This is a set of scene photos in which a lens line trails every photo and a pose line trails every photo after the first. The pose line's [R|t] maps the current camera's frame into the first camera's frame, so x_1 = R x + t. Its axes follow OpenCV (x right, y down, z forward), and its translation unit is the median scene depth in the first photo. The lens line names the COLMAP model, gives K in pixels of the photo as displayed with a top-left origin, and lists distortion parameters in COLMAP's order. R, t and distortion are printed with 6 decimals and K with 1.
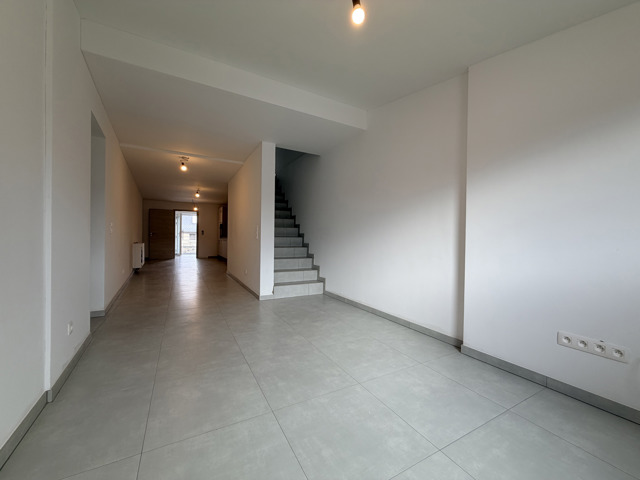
lens RADIAL K [[256.8, 0, 316.5], [0, 256.8, 239.9], [0, 0, 1]] dist [0.003444, 0.000071]
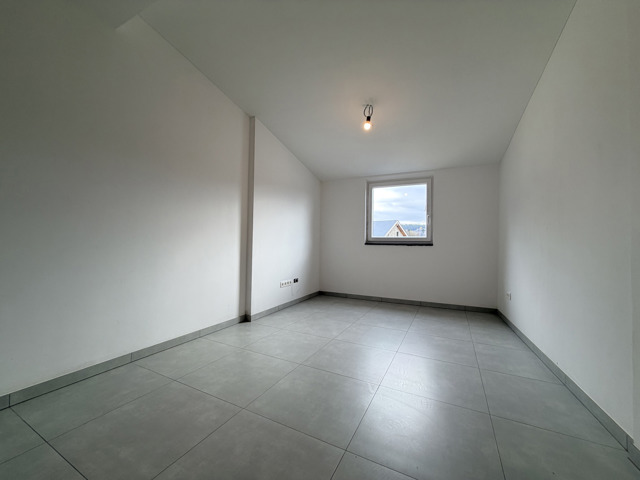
lens RADIAL K [[256.8, 0, 320.3], [0, 256.8, 238.5], [0, 0, 1]] dist [0.003444, 0.000071]
pose [[-0.554377, -0.008030, 0.832227, -0.792745], [-0.005701, 0.999967, 0.005851, -0.009721], [-0.832246, -0.001501, -0.554405, 1.498303]]
